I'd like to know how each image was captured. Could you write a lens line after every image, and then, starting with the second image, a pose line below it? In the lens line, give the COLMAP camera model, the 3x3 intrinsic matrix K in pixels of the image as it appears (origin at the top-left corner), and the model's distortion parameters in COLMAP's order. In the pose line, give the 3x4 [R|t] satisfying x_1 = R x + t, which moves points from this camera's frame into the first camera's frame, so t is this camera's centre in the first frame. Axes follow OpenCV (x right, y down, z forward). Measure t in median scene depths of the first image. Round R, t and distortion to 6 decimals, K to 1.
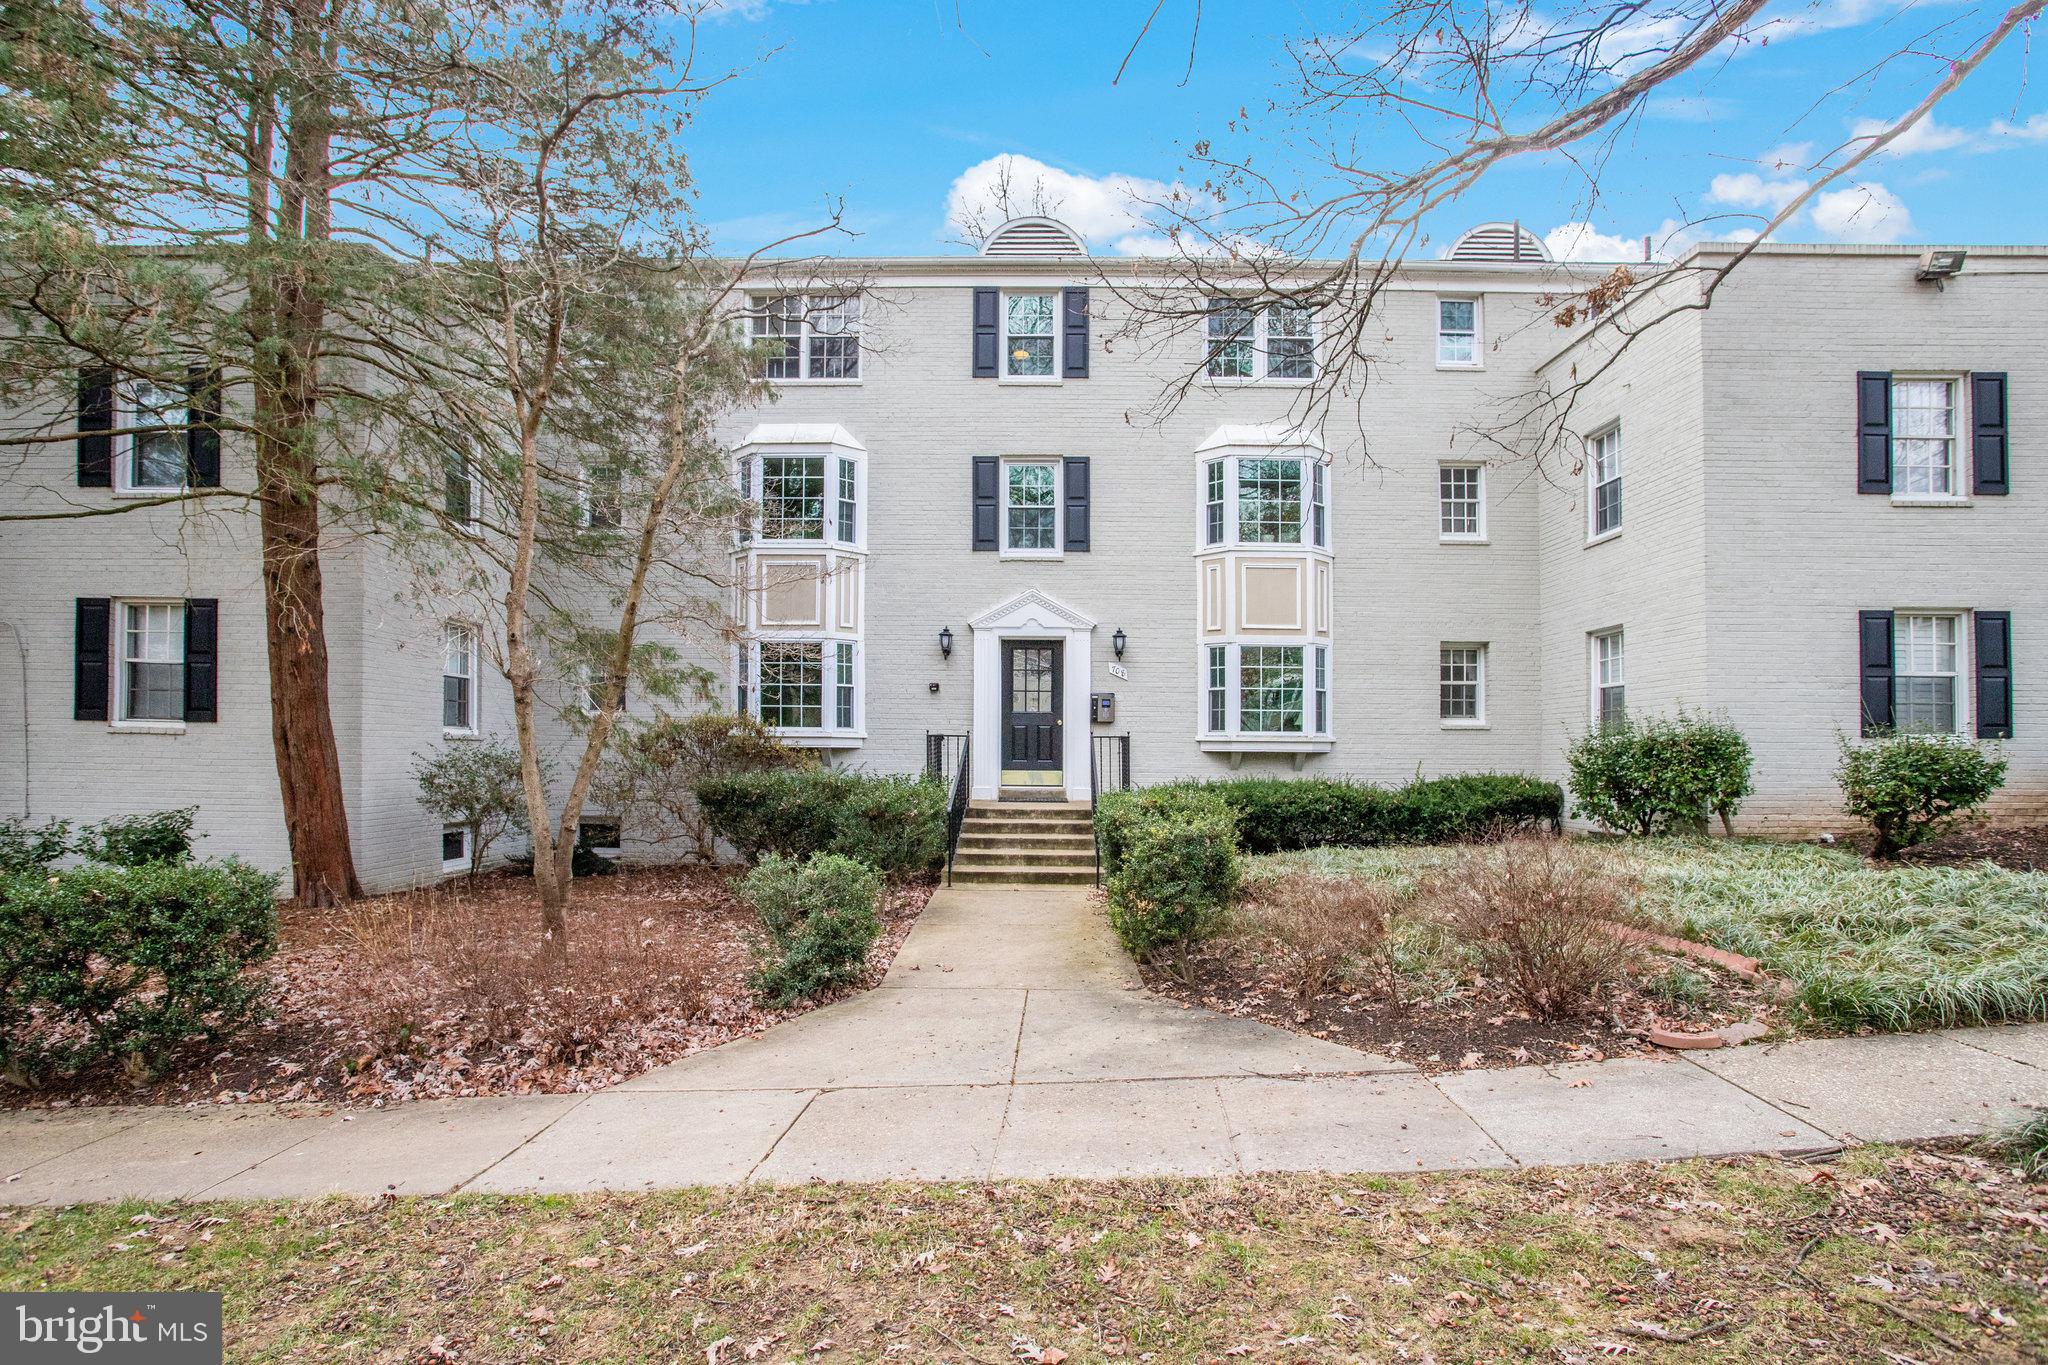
lens RADIAL K [[1027.4, 0, 1035.8], [0, 1027.4, 759.8], [0, 0, 1]] dist [-0.040424, 0.012877]
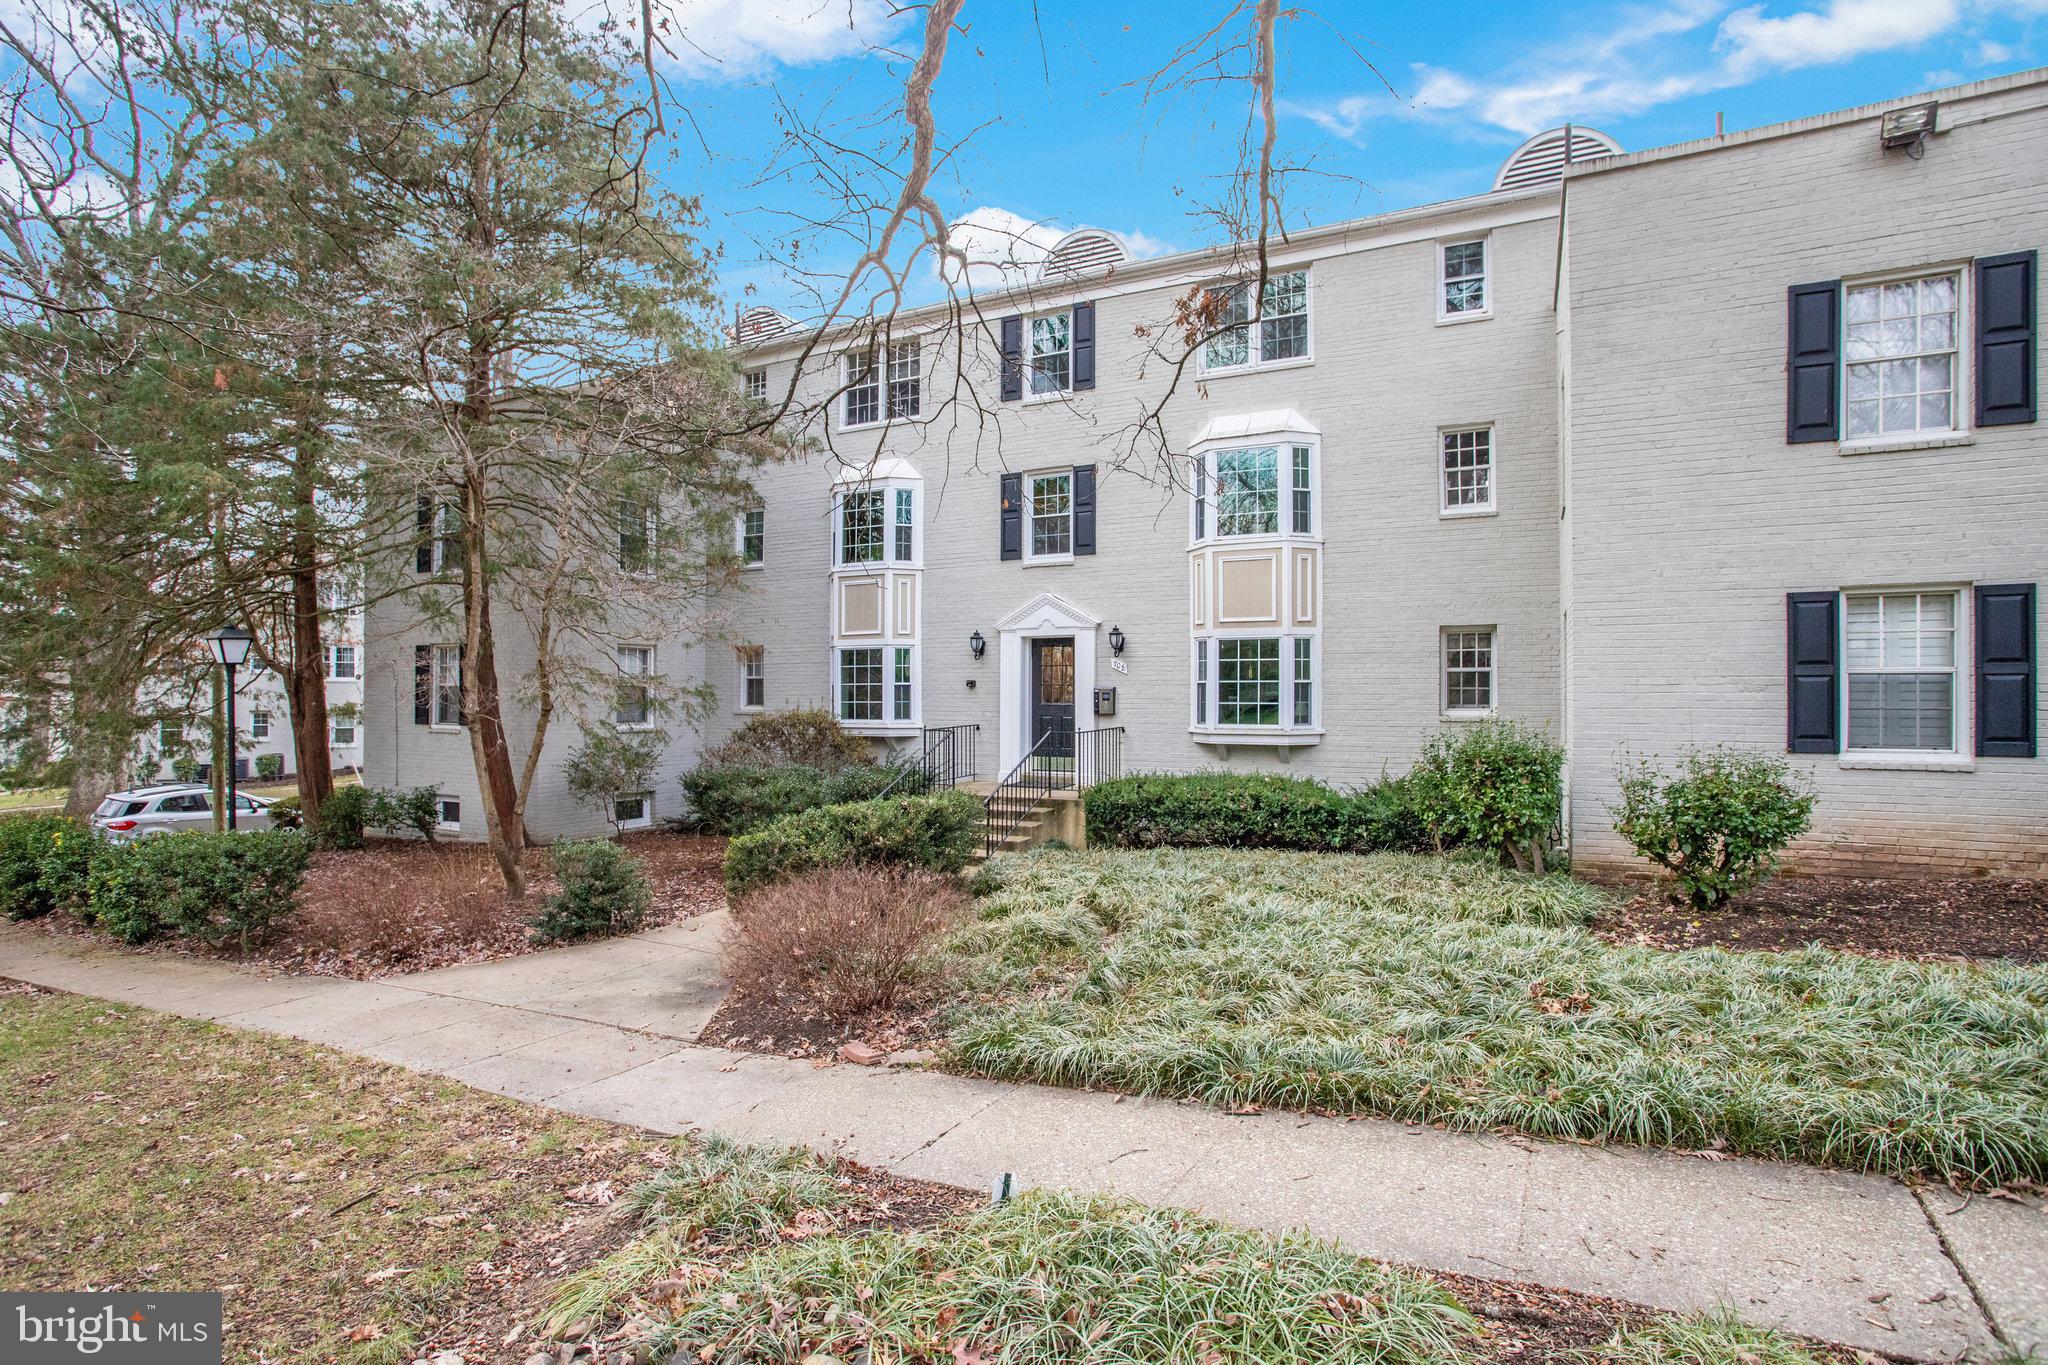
lens RADIAL K [[1027.4, 0, 1024.2], [0, 1027.4, 760.2], [0, 0, 1]] dist [-0.040424, 0.012877]
pose [[0.890556, 0.018197, -0.454509, 0.492752], [0.006909, 0.998543, 0.053517, -0.048265], [0.454821, -0.050800, 0.889133, 0.008062]]
